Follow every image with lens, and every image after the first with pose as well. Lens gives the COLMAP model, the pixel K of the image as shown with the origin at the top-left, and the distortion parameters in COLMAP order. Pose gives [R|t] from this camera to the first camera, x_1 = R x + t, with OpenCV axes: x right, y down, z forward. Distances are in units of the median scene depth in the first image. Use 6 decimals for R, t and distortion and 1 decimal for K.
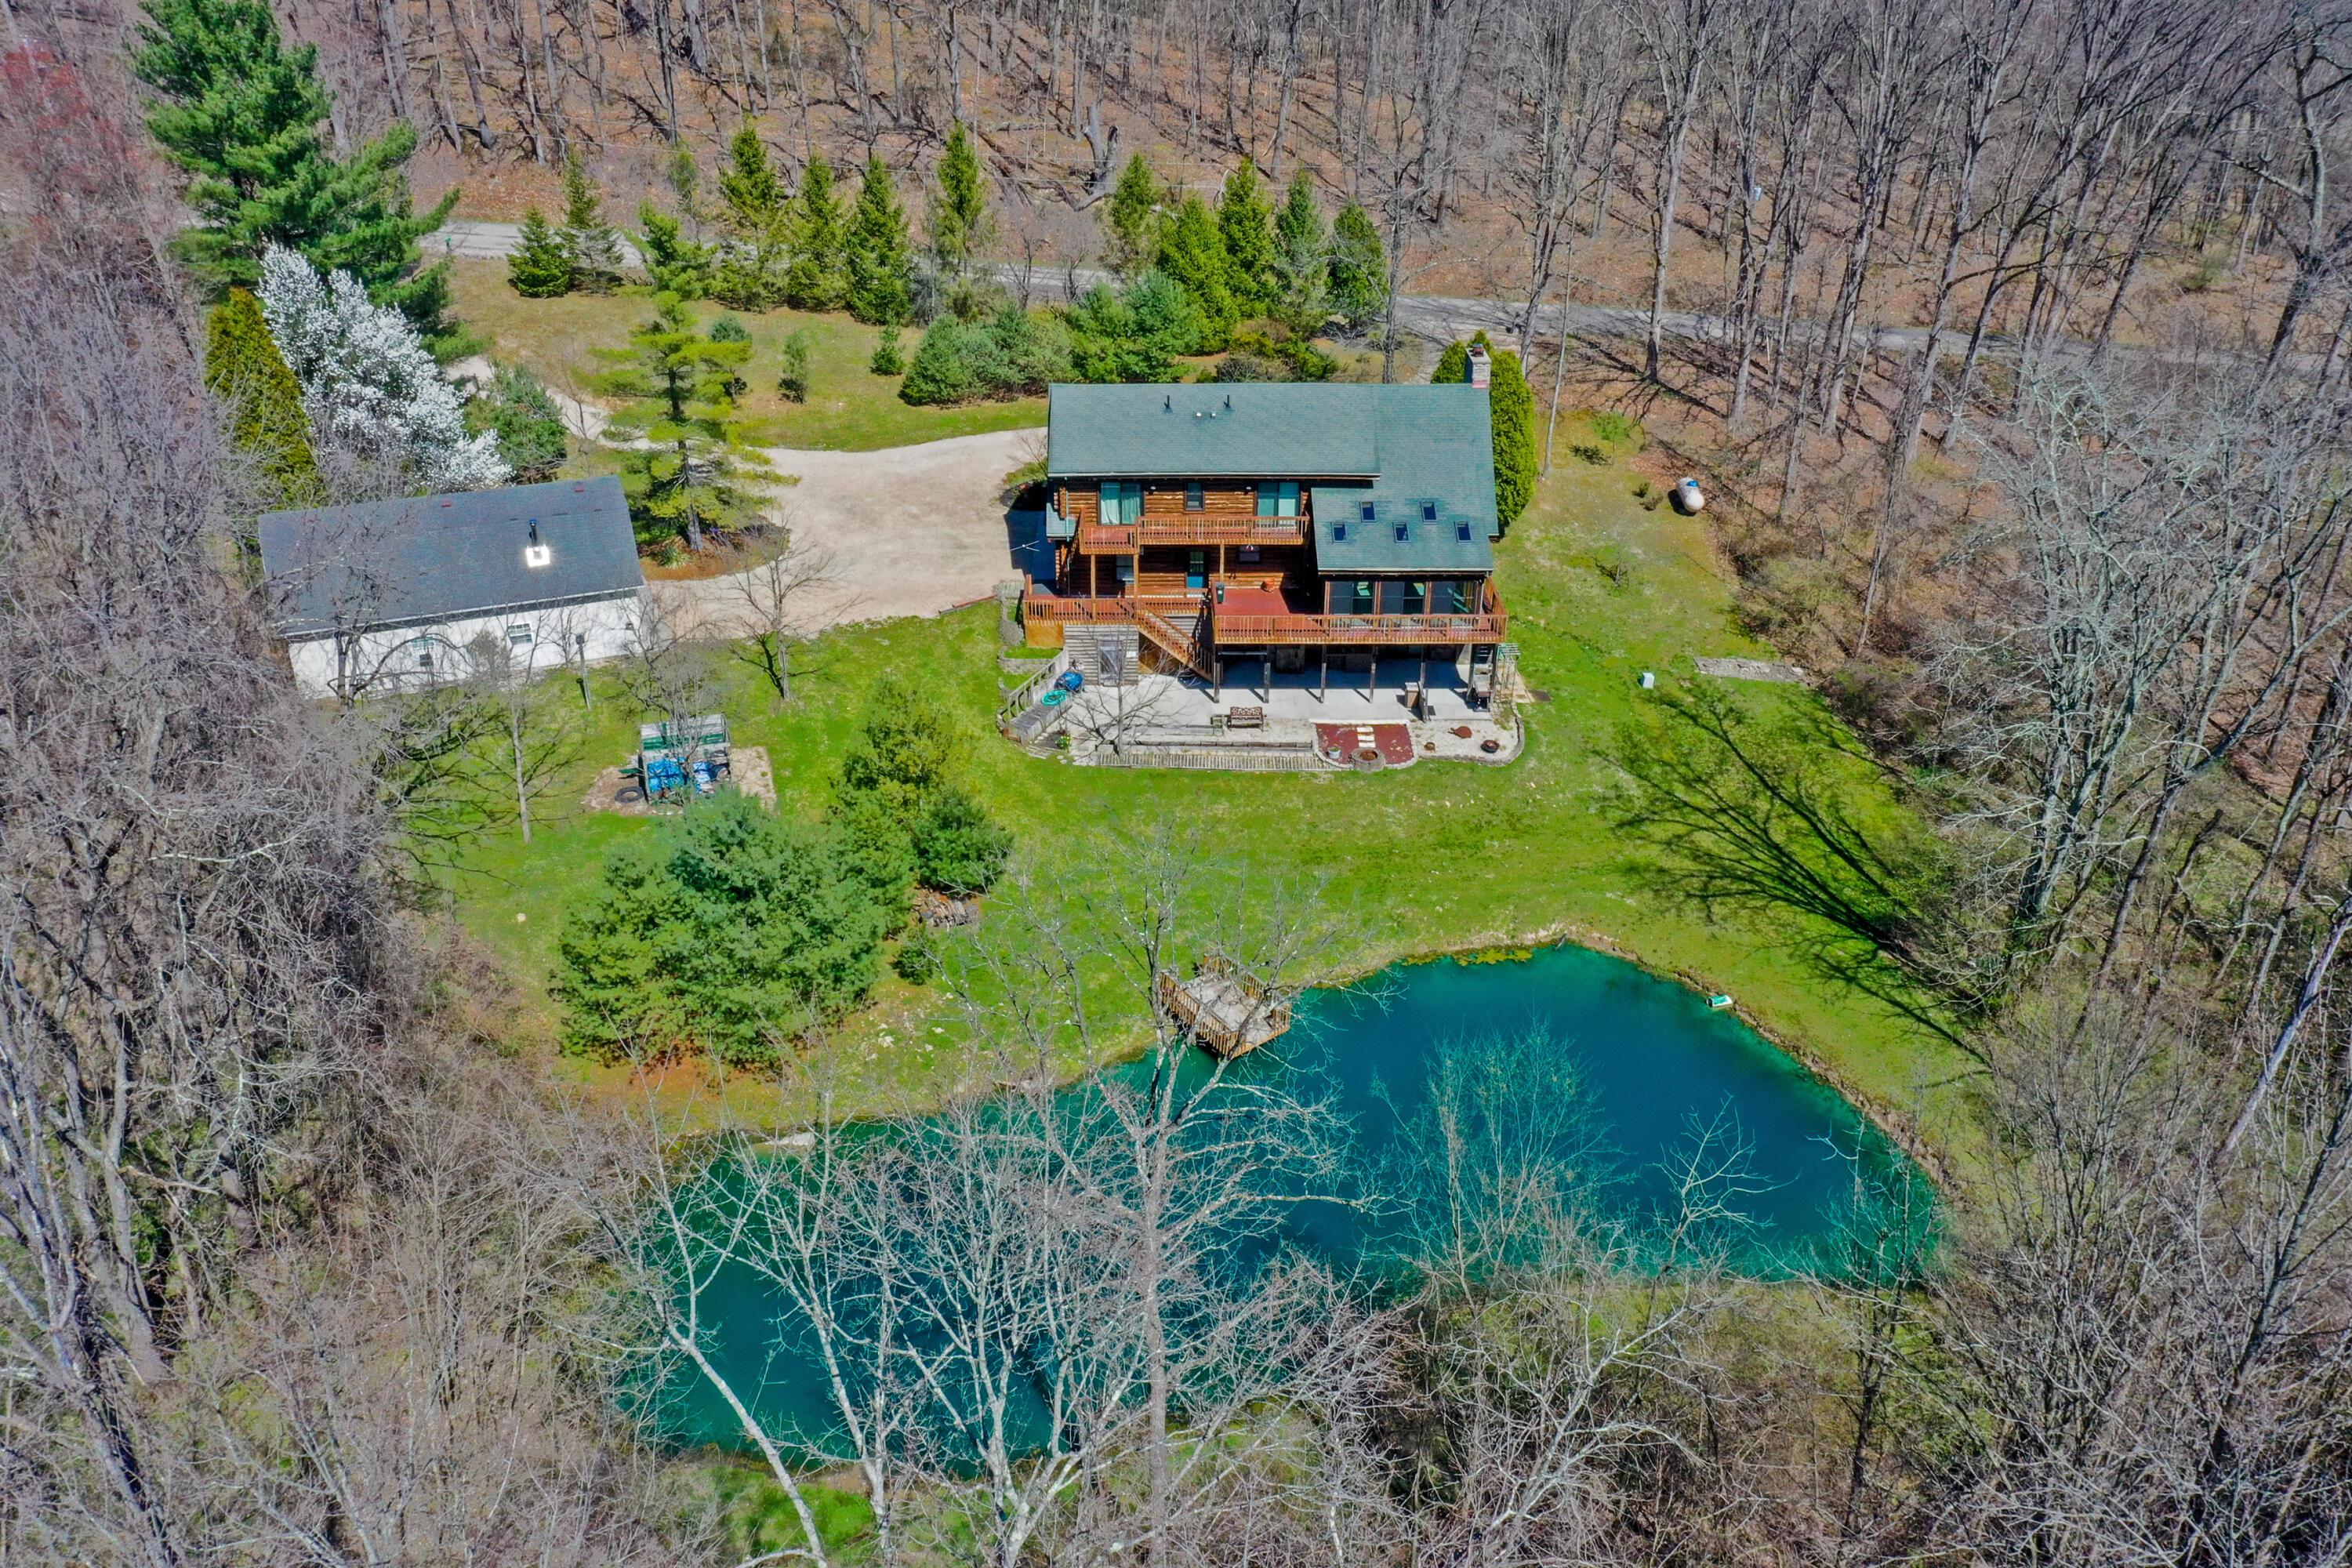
lens RADIAL K [[1804.8, 0, 1176.0], [0, 1804.8, 784.0], [0, 0, 1]] dist [0.002960, 0.002021]
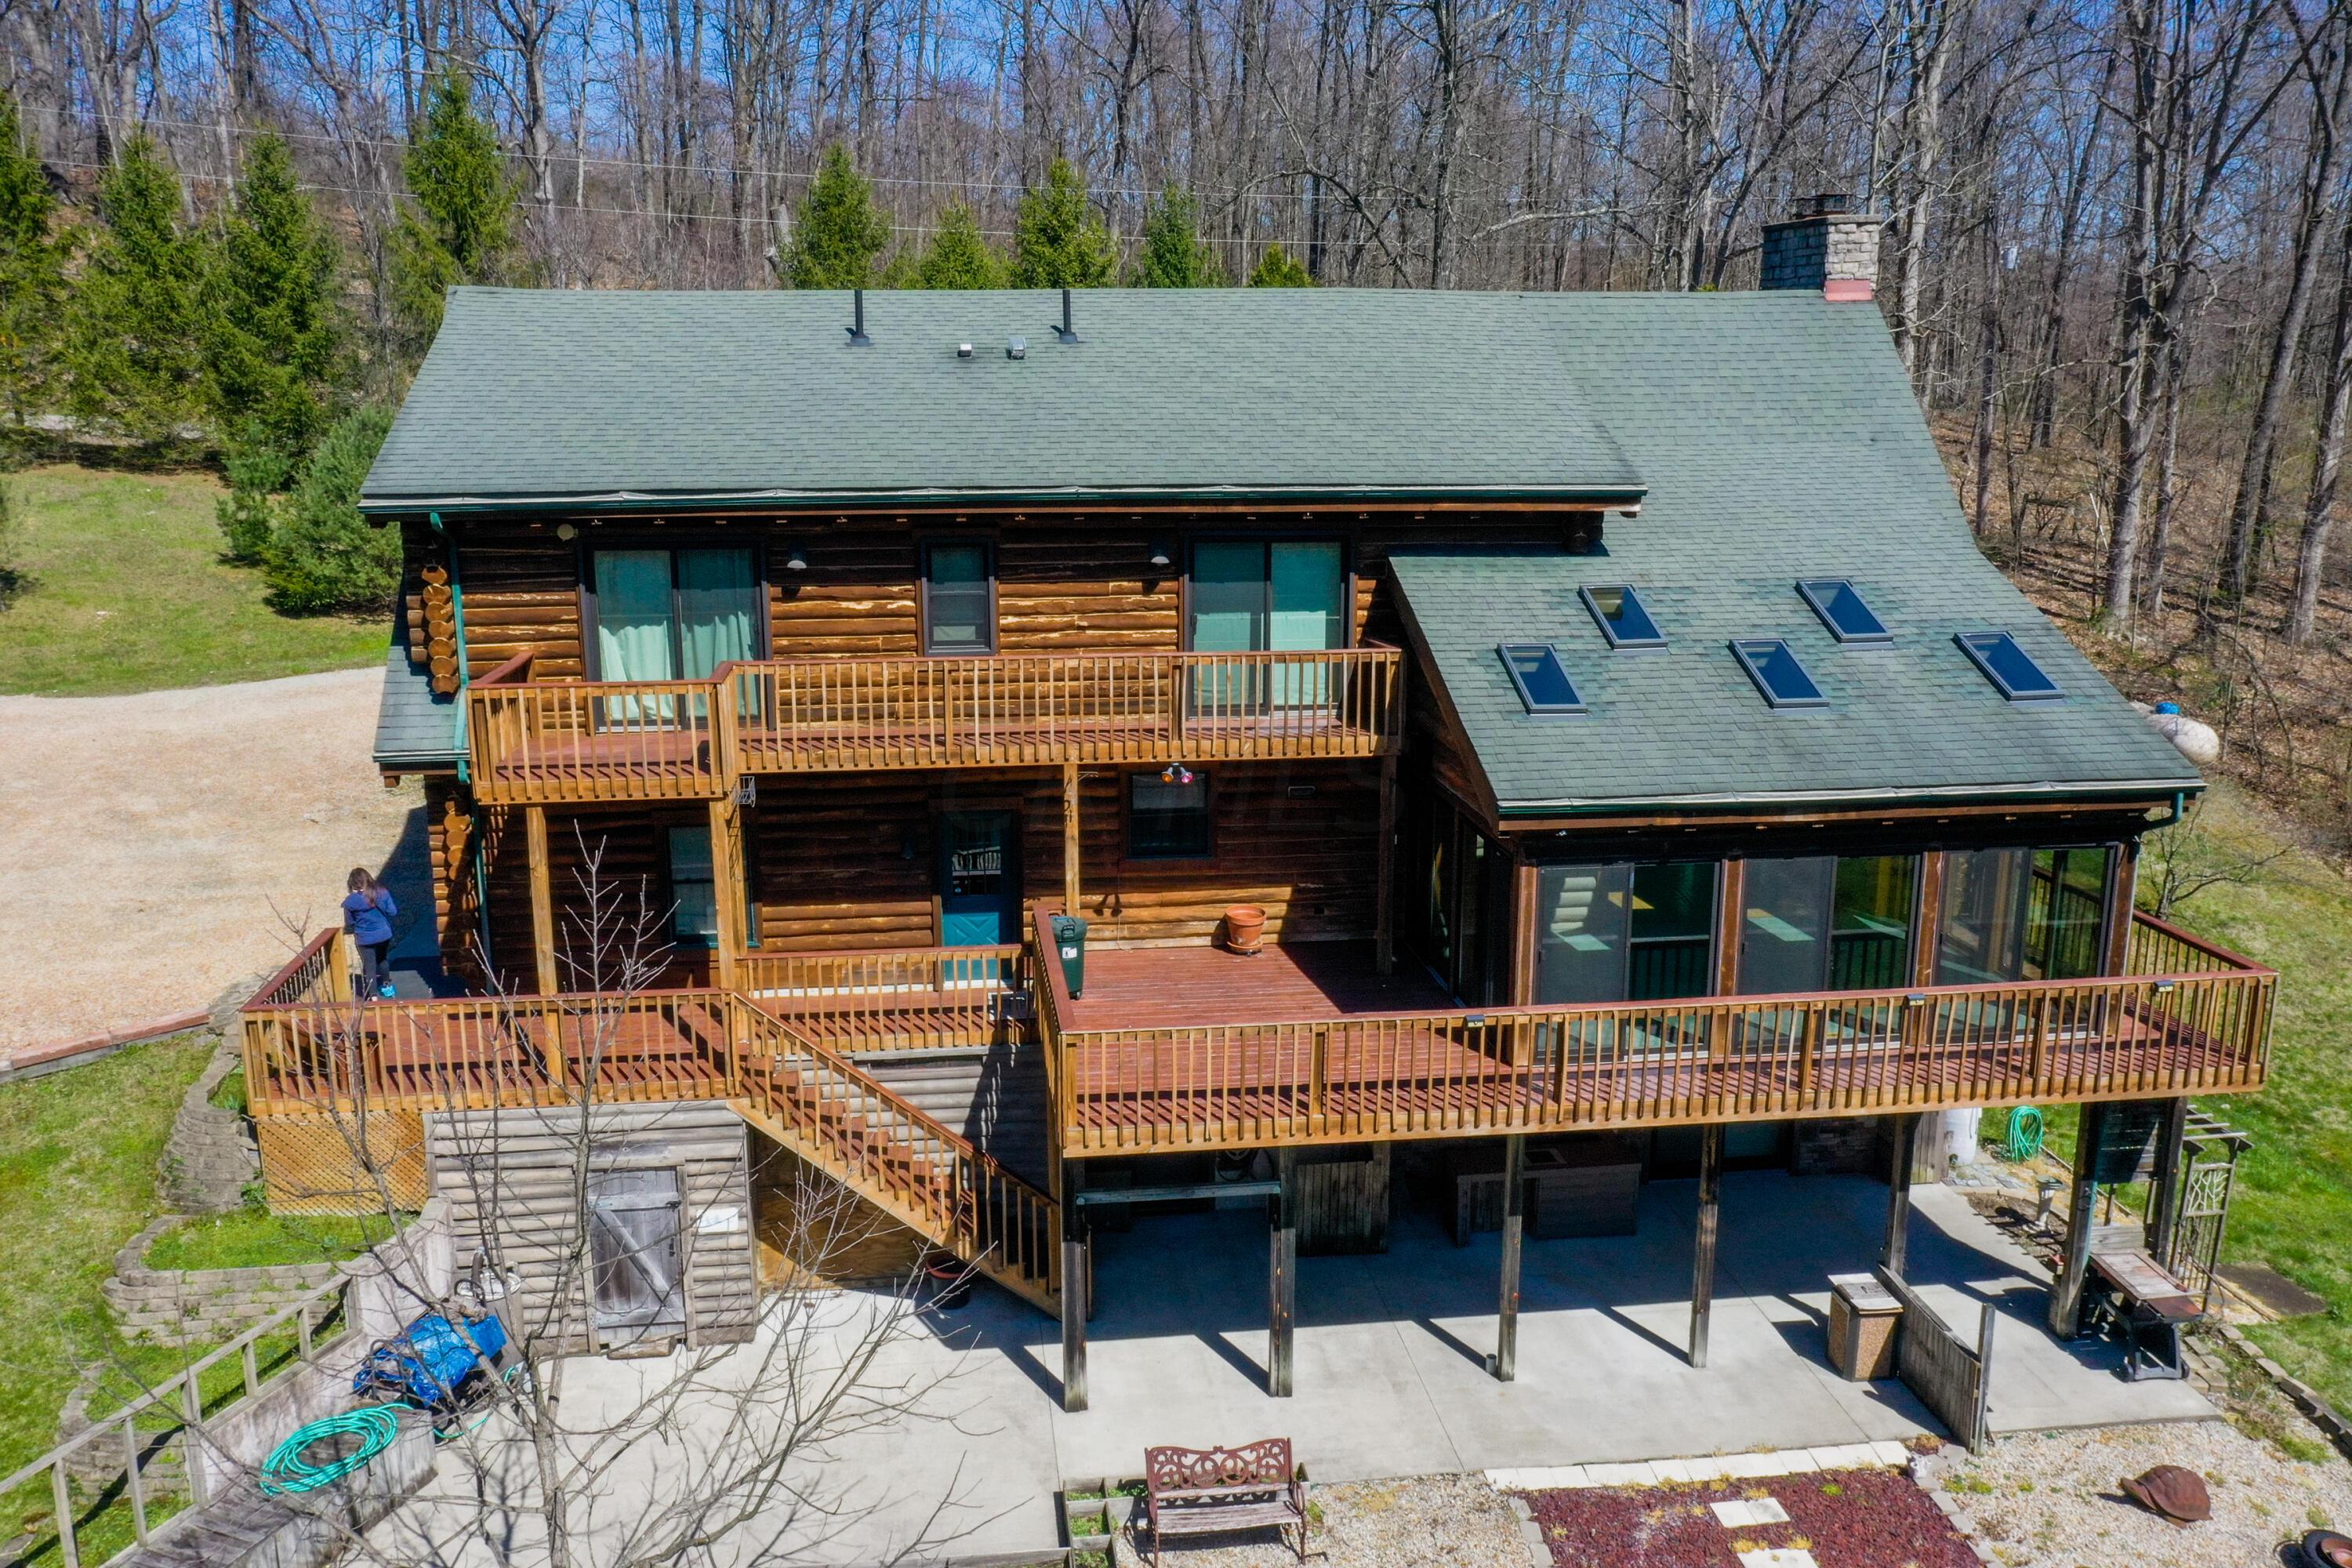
lens RADIAL K [[1860.6, 0, 1176.0], [0, 1860.6, 784.0], [0, 0, 1]] dist [0.007645, 0.017863]
pose [[0.993431, -0.033392, 0.109451, 0.011422], [0.061495, 0.962413, -0.264537, -0.059018], [-0.096503, 0.269530, 0.958144, 0.745161]]
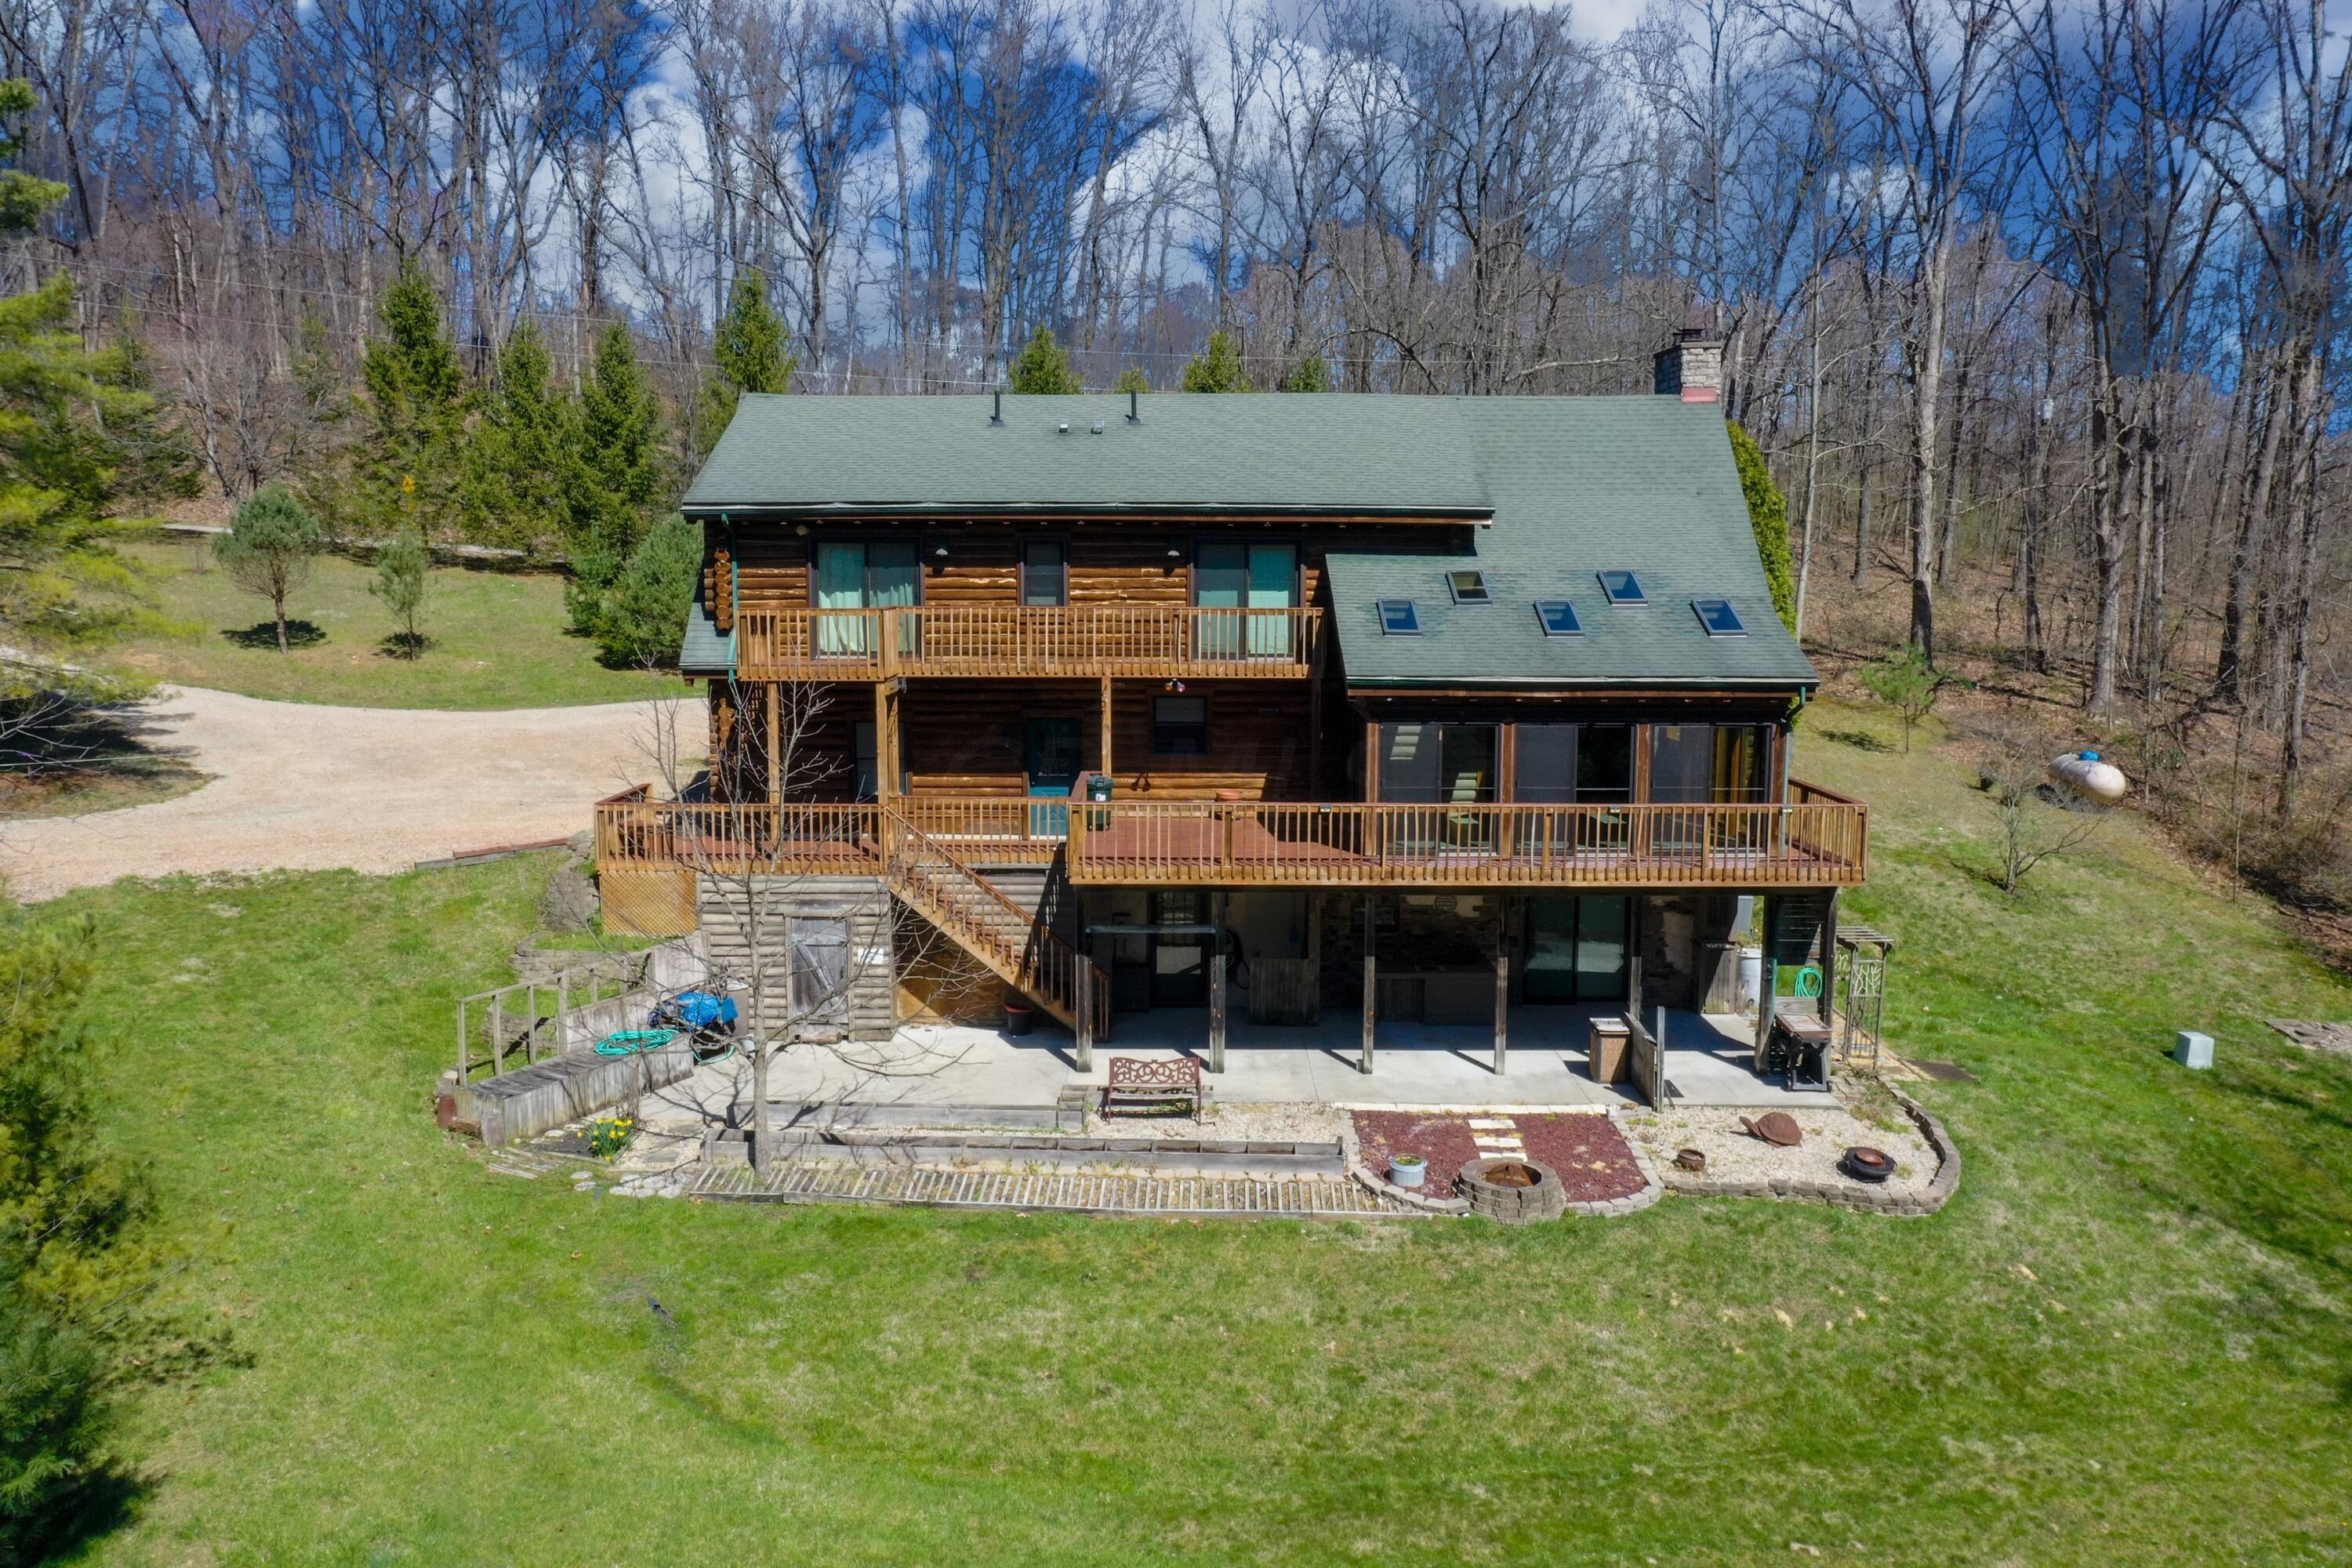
lens RADIAL K [[1860.6, 0, 1176.0], [0, 1860.6, 784.0], [0, 0, 1]] dist [0.007645, 0.017863]
pose [[0.999800, -0.001249, -0.019942, 0.049453], [-0.006110, 0.931128, -0.364642, 0.040033], [0.019024, 0.364691, 0.930934, 0.624077]]
